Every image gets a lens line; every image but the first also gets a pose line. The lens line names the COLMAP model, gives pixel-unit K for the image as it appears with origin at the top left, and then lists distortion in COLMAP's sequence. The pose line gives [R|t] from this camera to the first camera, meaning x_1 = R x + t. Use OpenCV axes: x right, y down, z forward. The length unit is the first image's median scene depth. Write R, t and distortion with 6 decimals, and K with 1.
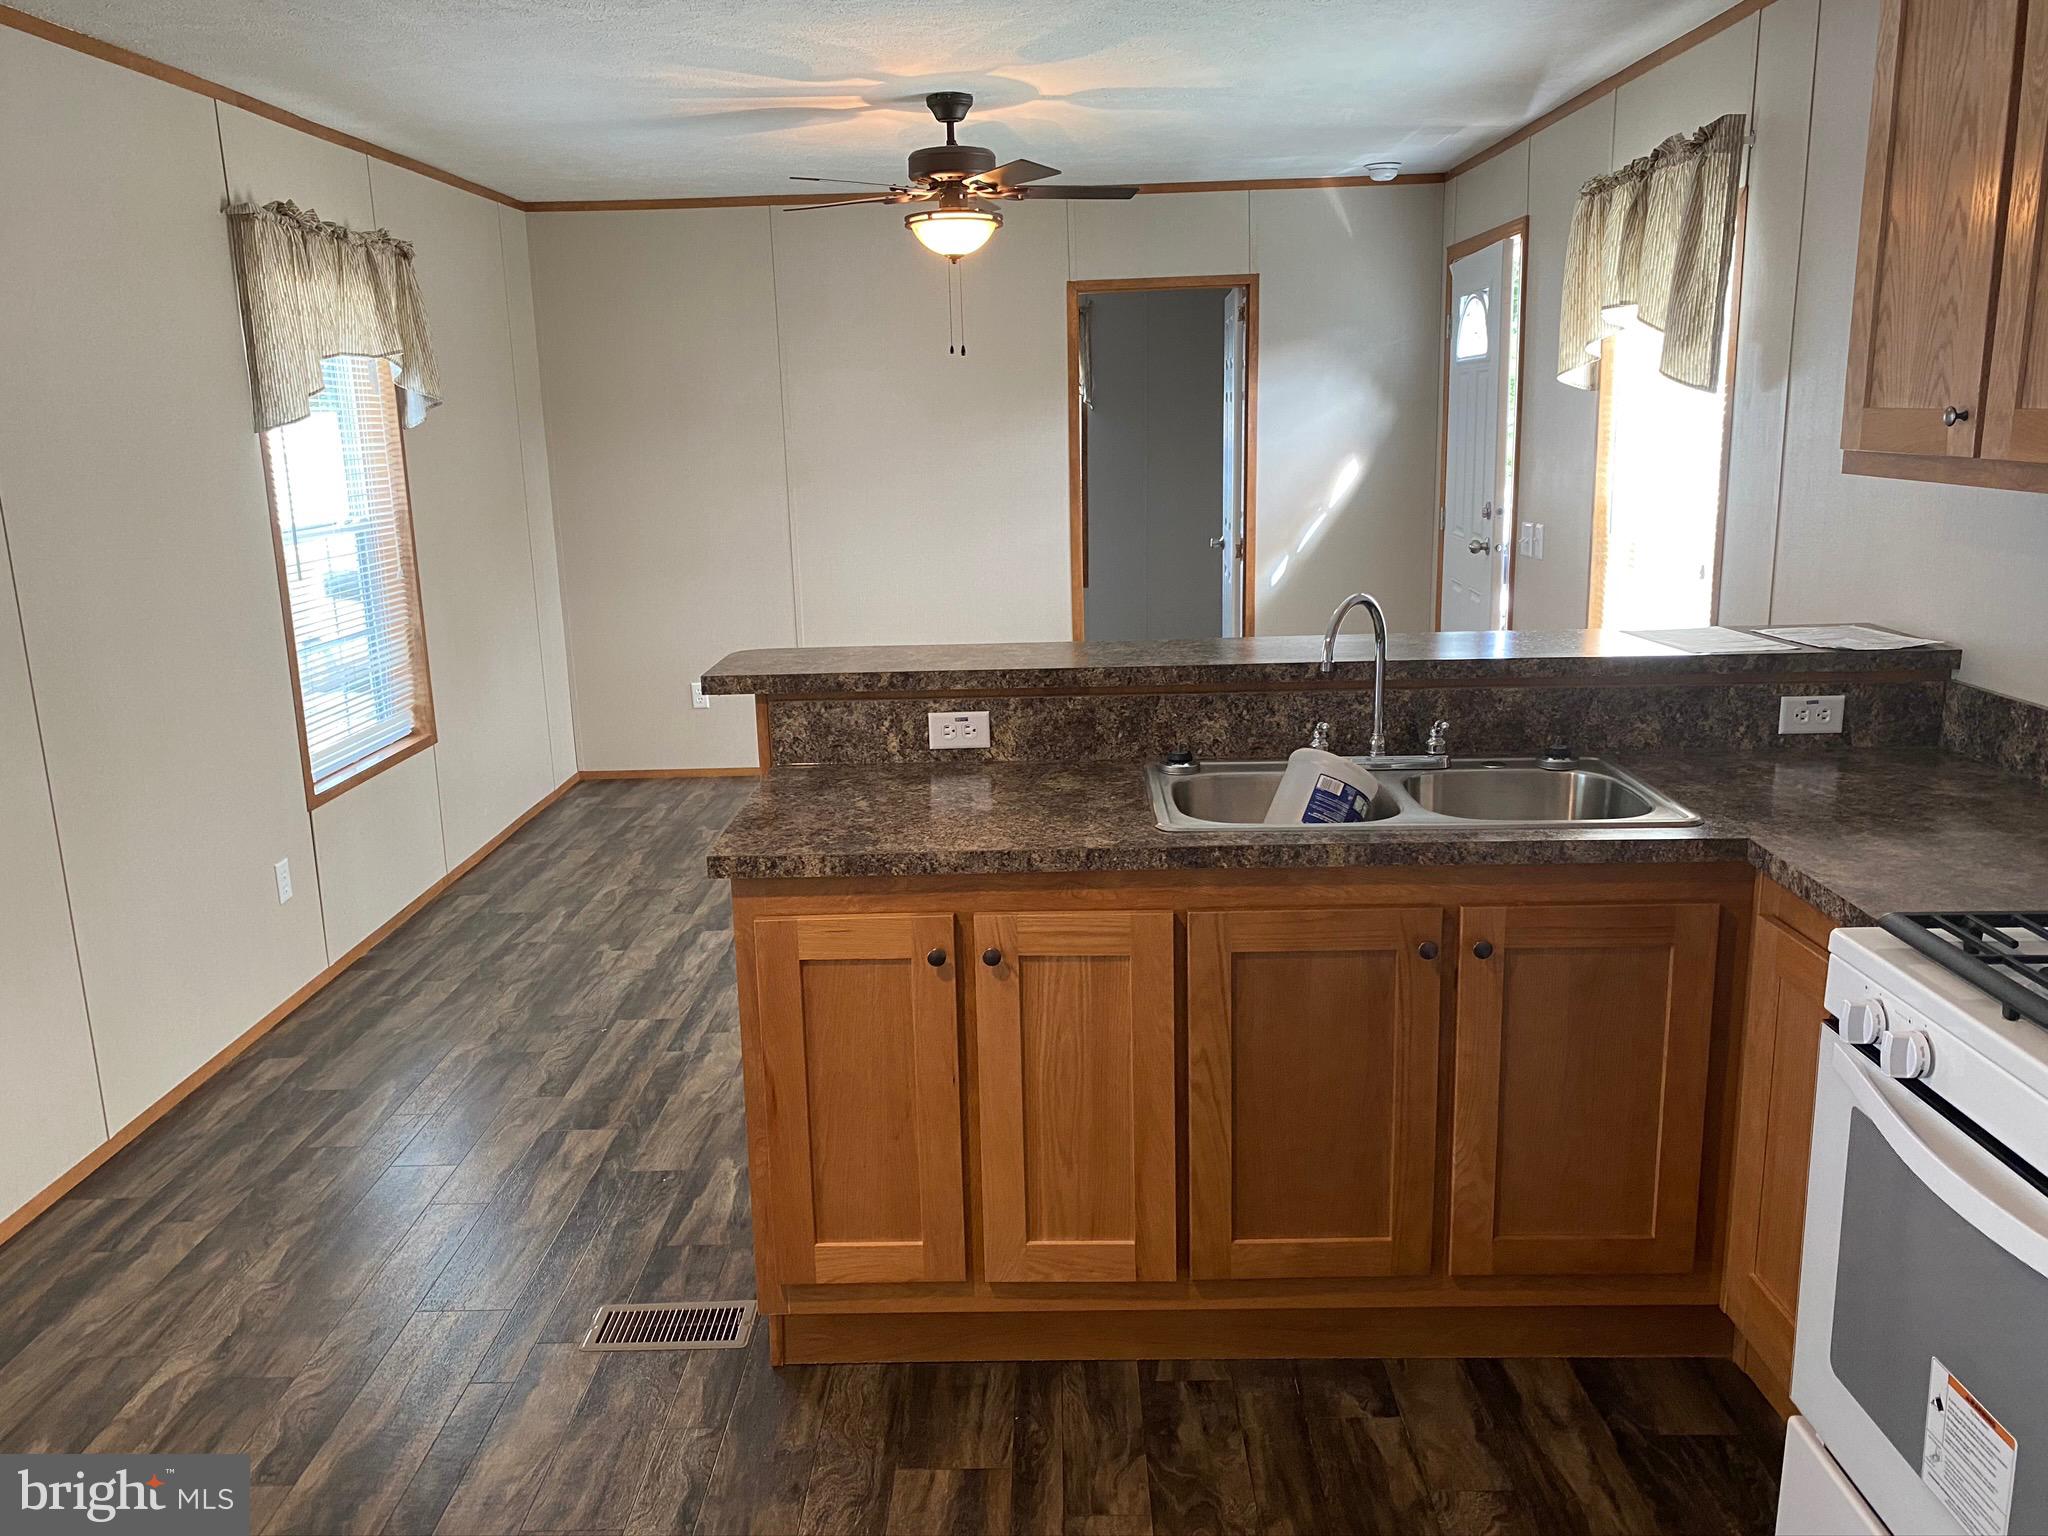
lens RADIAL K [[1596.5, 0, 1024.0], [0, 1596.5, 768.0], [0, 0, 1]] dist [0.039723, -0.004972]
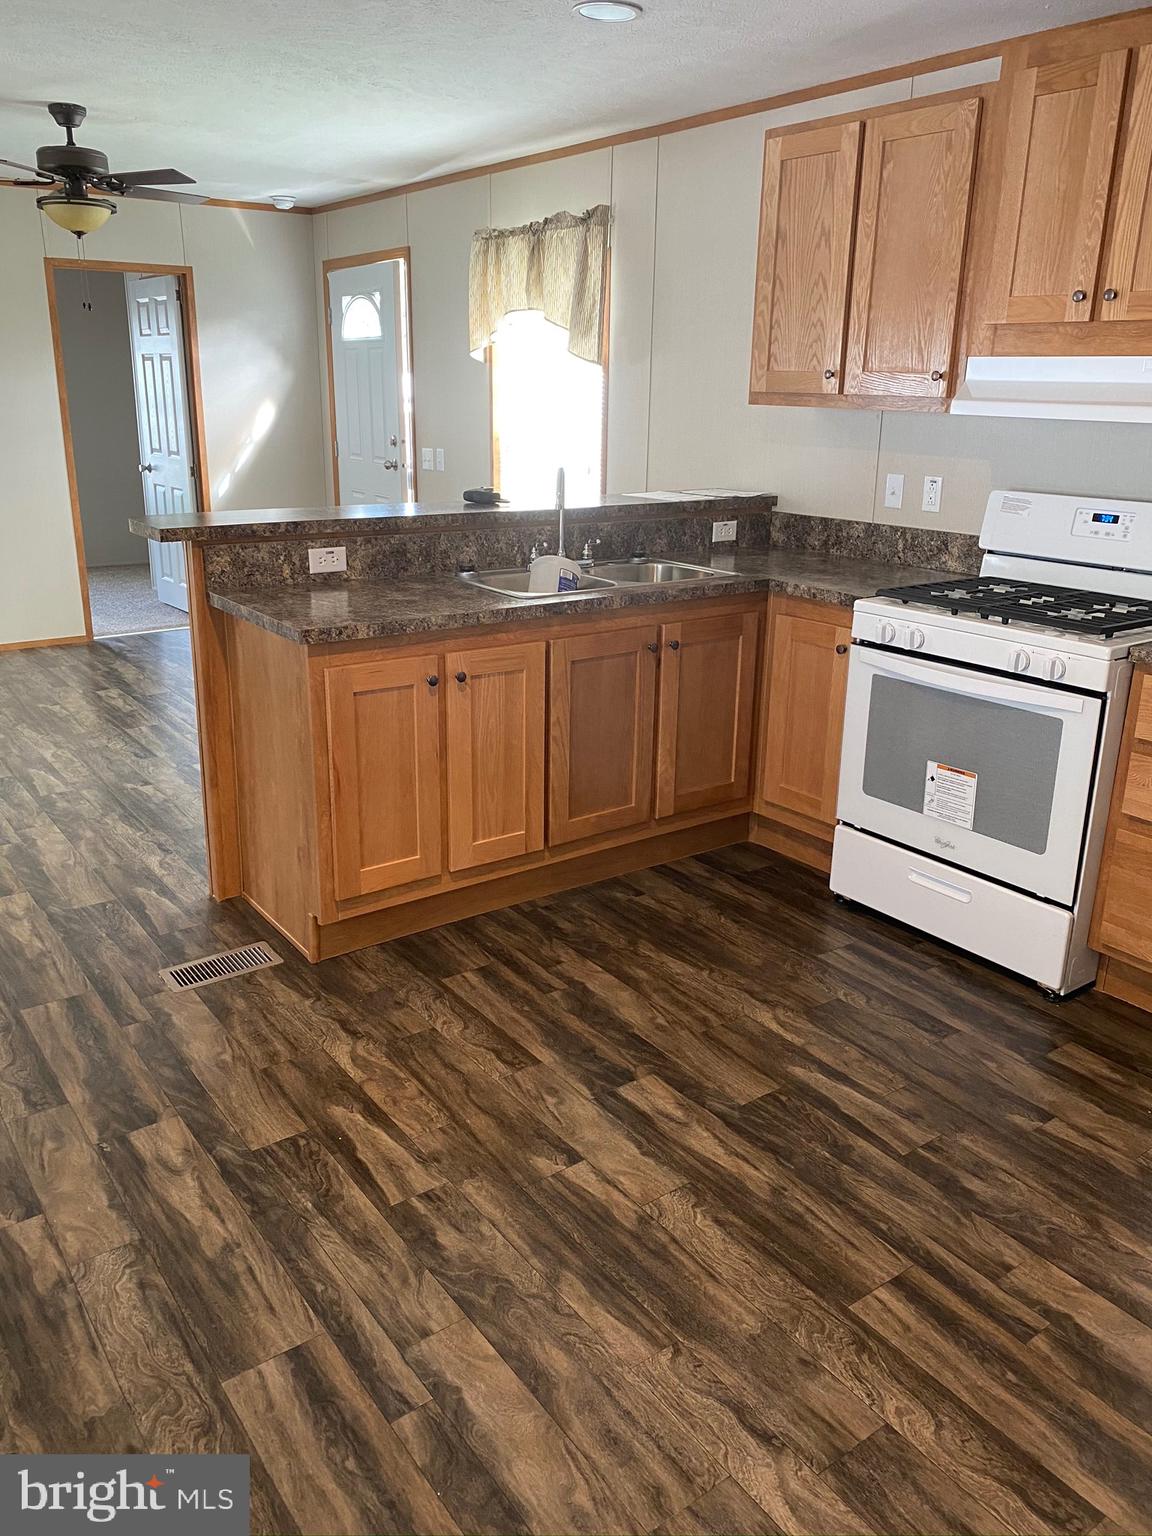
lens RADIAL K [[1154.5, 0, 576.0], [0, 1154.5, 768.0], [0, 0, 1]] dist [0.106991, -0.169473]
pose [[0.795887, -0.152779, 0.585852, -0.589356], [0.098664, 0.987432, 0.123467, 0.065408], [-0.597352, -0.040464, 0.800958, -0.064216]]
